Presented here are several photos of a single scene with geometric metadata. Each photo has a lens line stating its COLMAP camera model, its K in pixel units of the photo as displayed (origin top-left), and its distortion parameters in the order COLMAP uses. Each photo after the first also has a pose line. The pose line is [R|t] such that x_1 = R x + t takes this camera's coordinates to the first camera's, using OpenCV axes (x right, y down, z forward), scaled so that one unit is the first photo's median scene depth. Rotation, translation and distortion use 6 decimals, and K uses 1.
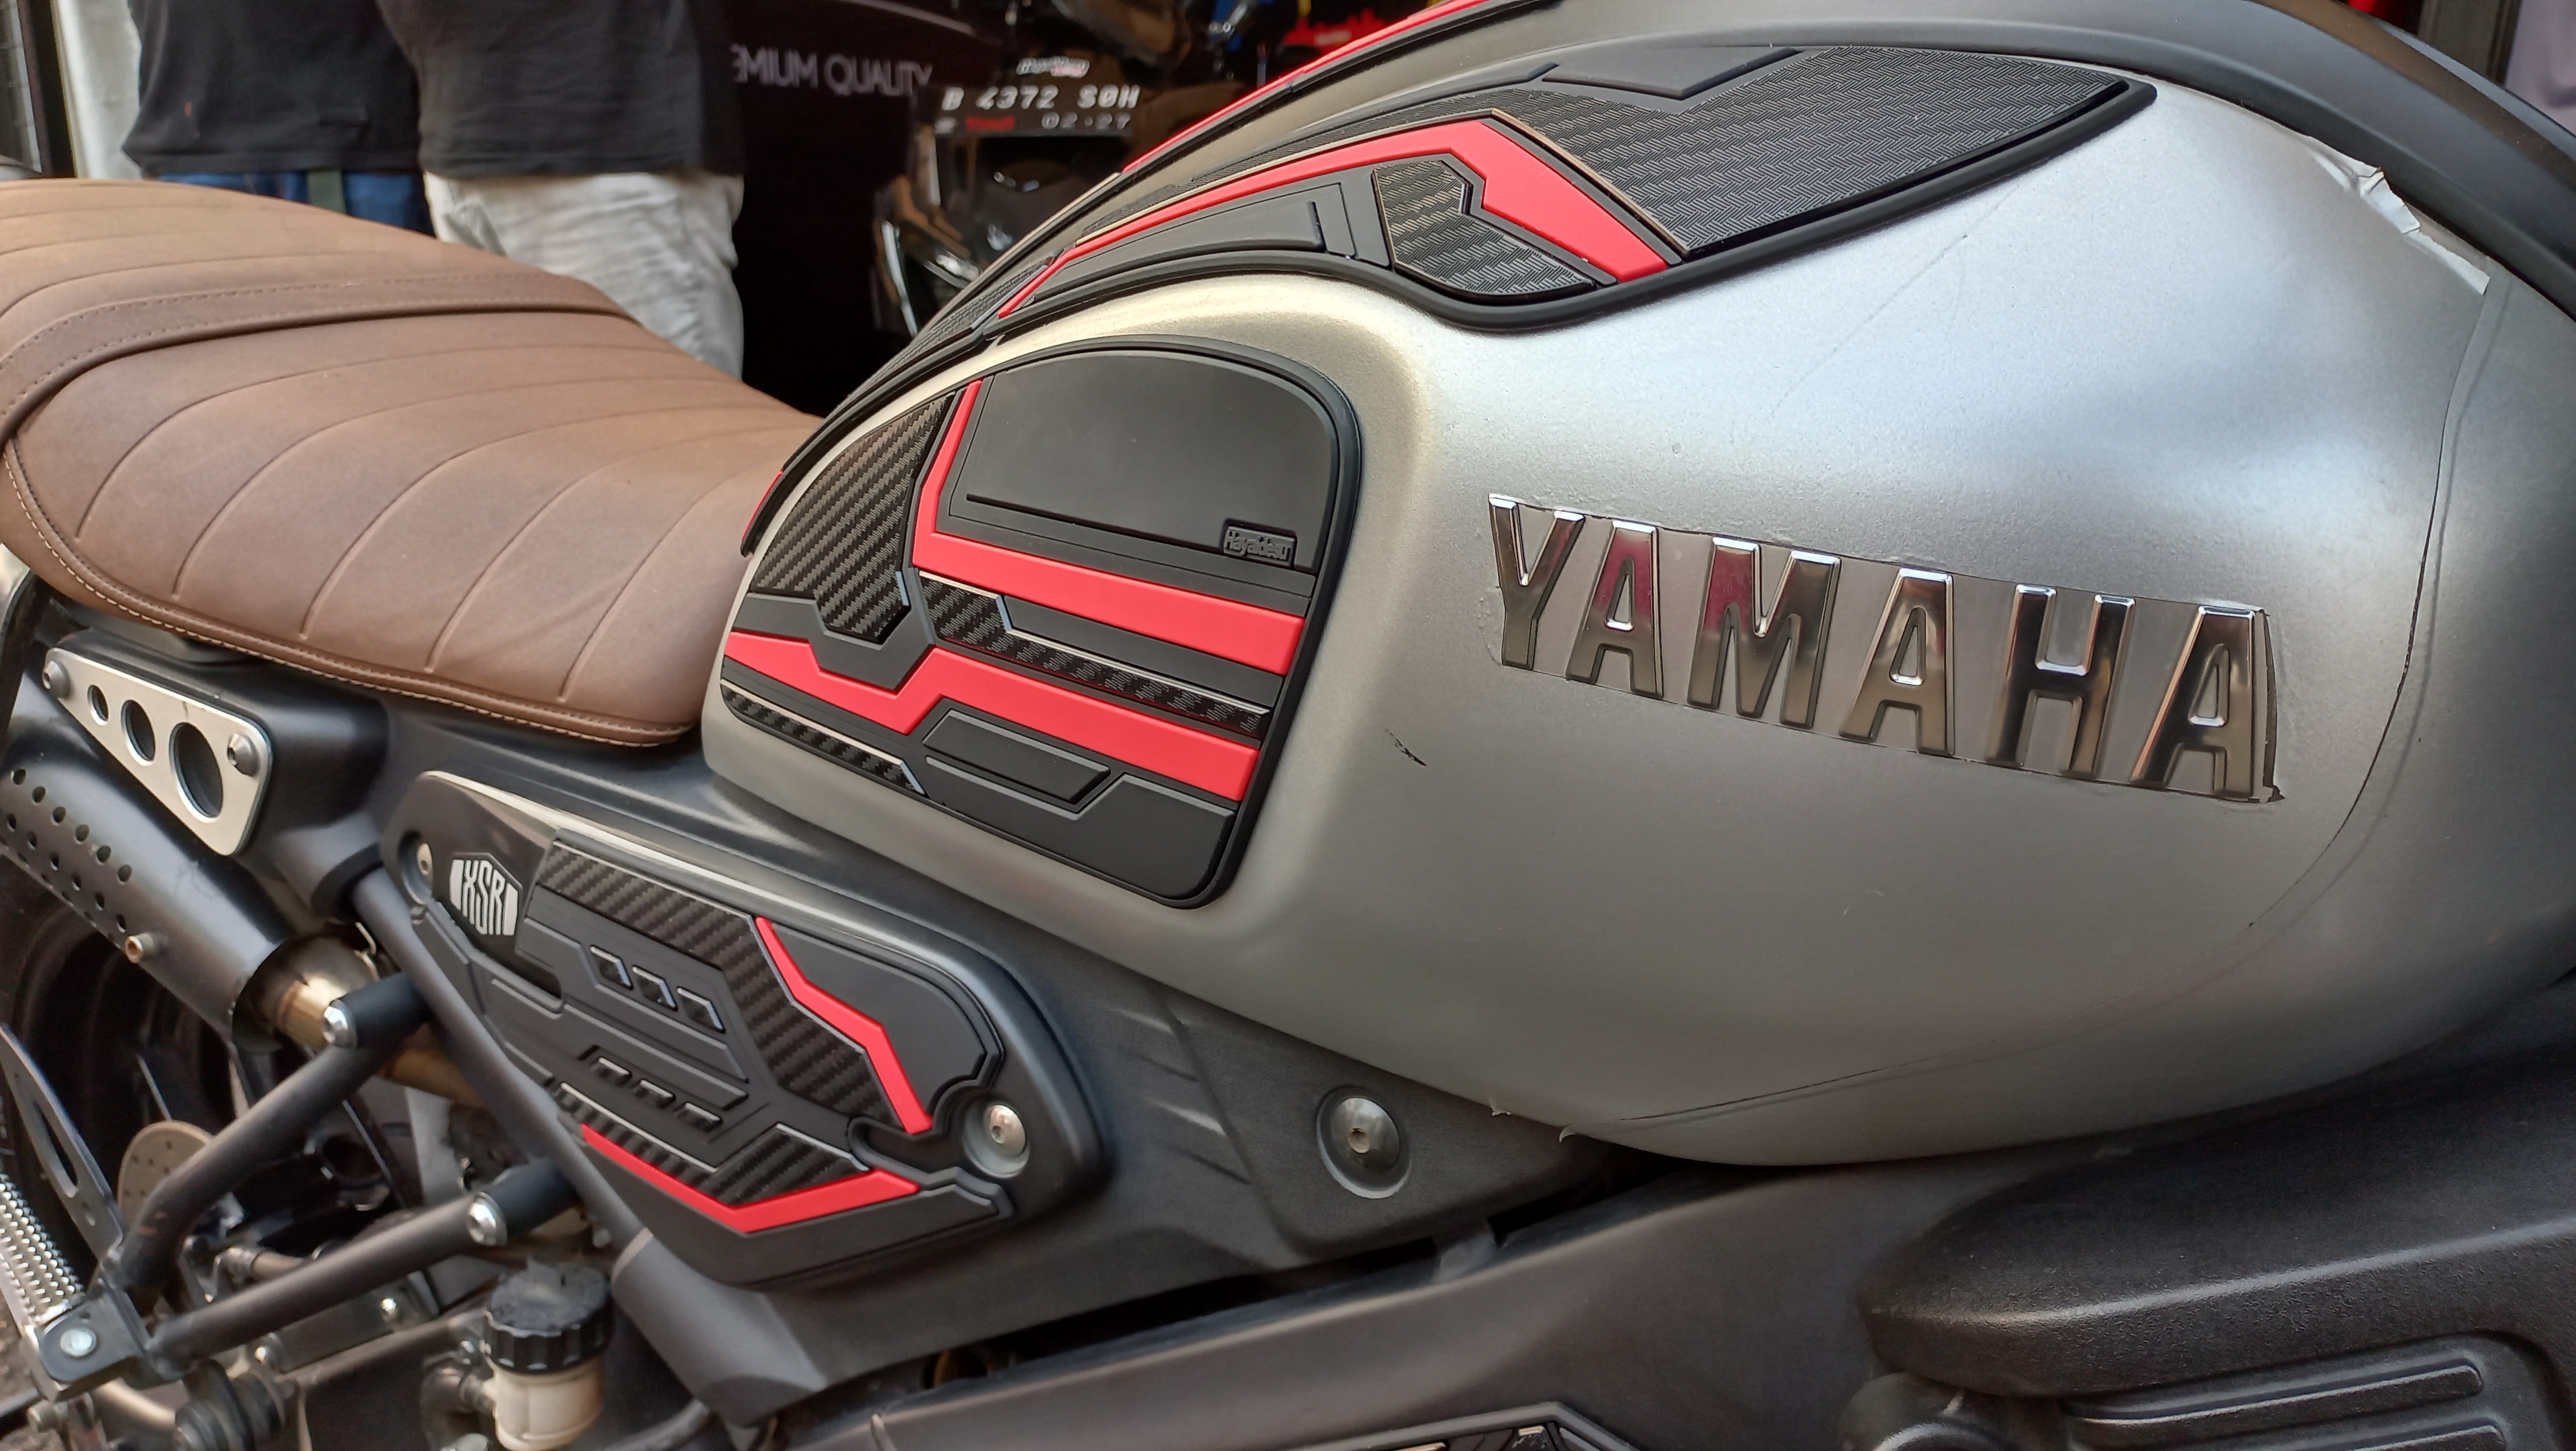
lens RADIAL K [[1838.5, 0, 1289.2], [0, 1838.5, 716.8], [0, 0, 1]] dist [0.025587, -0.008914]
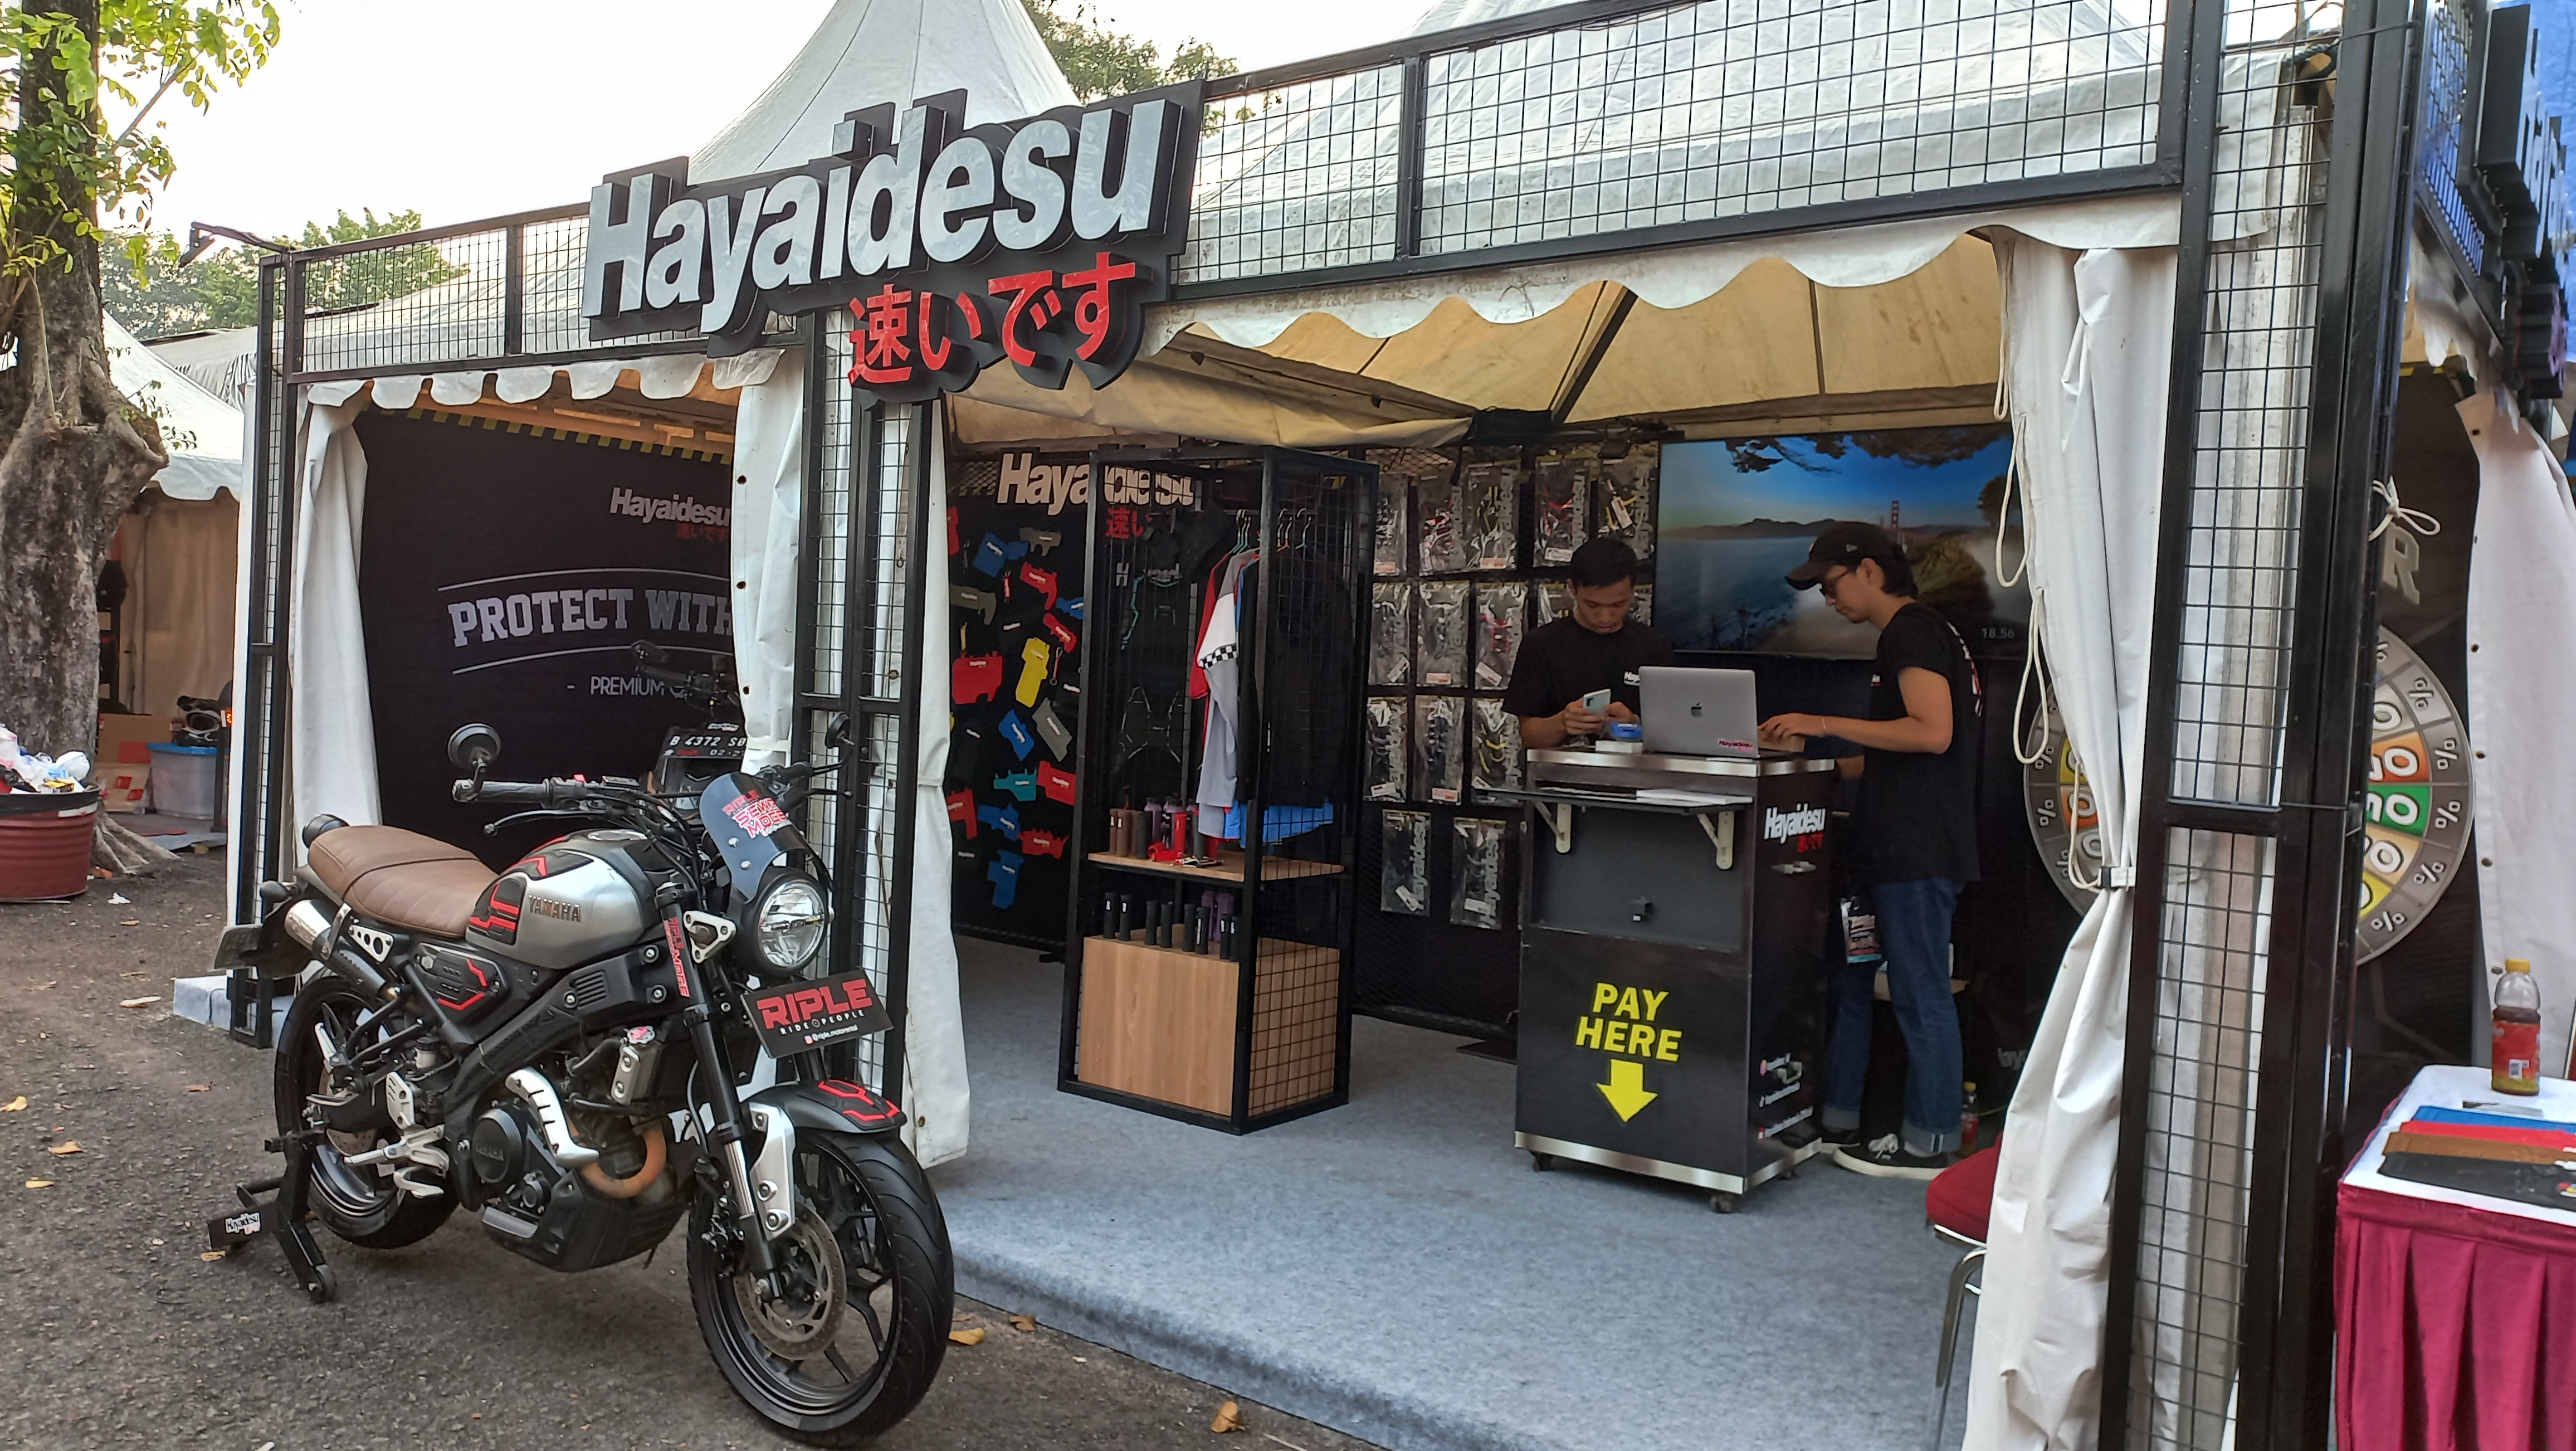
lens RADIAL K [[1838.5, 0, 1297.1], [0, 1838.5, 723.2], [0, 0, 1]] dist [0.025587, -0.008914]
pose [[0.999662, 0.025167, 0.006516, 2.131157], [-0.022907, 0.971237, -0.237012, 0.640410], [-0.012293, 0.236783, 0.971485, -4.623816]]
